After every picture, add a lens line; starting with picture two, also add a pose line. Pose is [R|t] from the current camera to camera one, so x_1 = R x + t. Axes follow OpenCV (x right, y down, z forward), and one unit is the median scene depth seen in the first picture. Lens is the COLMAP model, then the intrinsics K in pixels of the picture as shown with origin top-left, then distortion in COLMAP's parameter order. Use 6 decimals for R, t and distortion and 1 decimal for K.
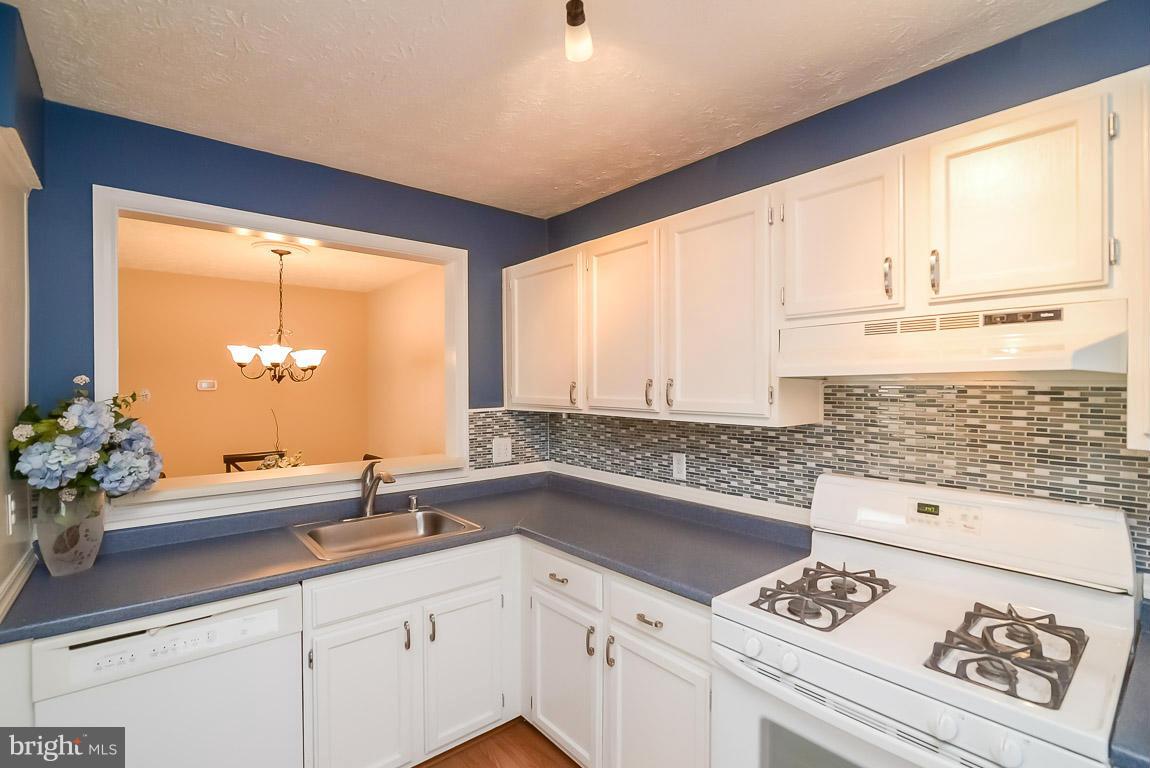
lens RADIAL K [[542.5, 0, 576.4], [0, 542.5, 385.1], [0, 0, 1]] dist [-0.013190, 0.002472]
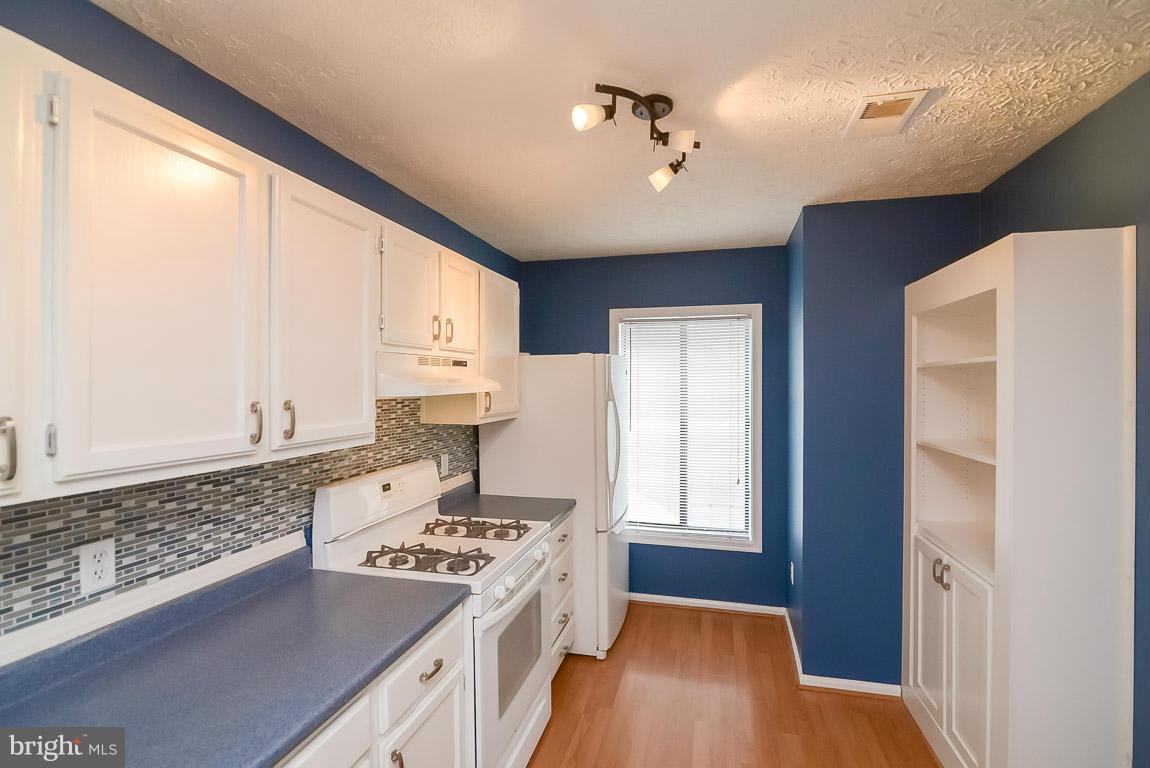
lens RADIAL K [[542.5, 0, 568.1], [0, 542.5, 383.9], [0, 0, 1]] dist [-0.013190, 0.002472]
pose [[-0.582386, 0.003353, 0.812905, -0.673525], [0.006680, 0.999977, 0.000661, -0.034436], [-0.812885, 0.005815, -0.582396, 1.240017]]
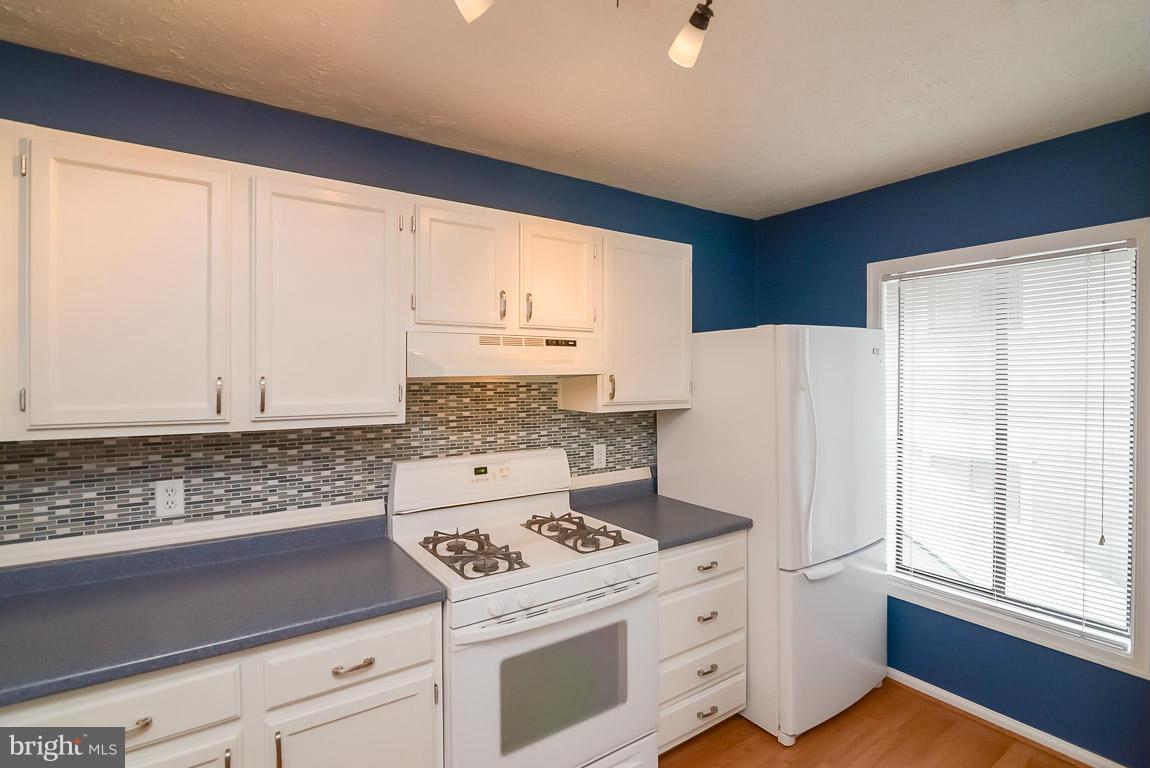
lens RADIAL K [[542.5, 0, 582.2], [0, 542.5, 376.7], [0, 0, 1]] dist [-0.013190, 0.002472]
pose [[0.091083, -0.000493, 0.995843, -0.620935], [0.004019, 0.999992, 0.000127, -0.011130], [-0.995835, 0.003991, 0.091084, 0.525656]]
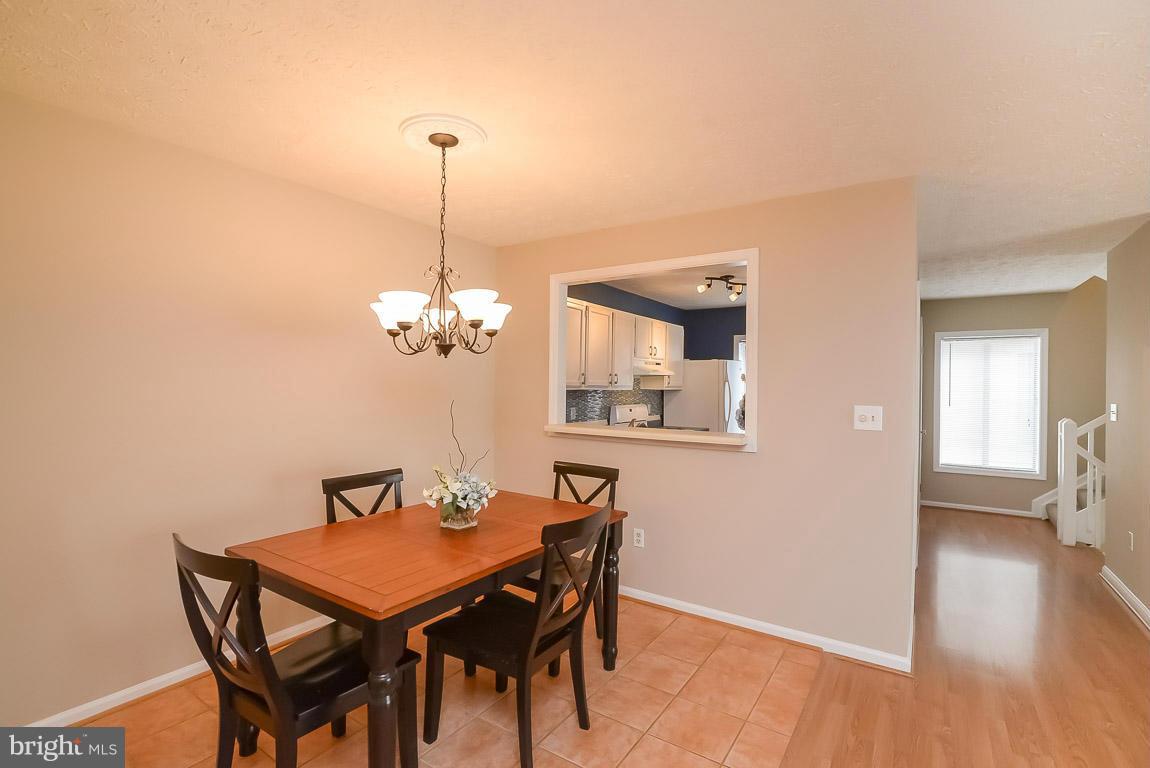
lens RADIAL K [[542.5, 0, 564.1], [0, 542.5, 386.8], [0, 0, 1]] dist [-0.013190, 0.002472]
pose [[-0.292124, -0.002941, 0.956376, -2.473408], [-0.005971, 0.999981, 0.001251, 0.055335], [-0.956362, -0.005345, -0.292136, 2.214315]]
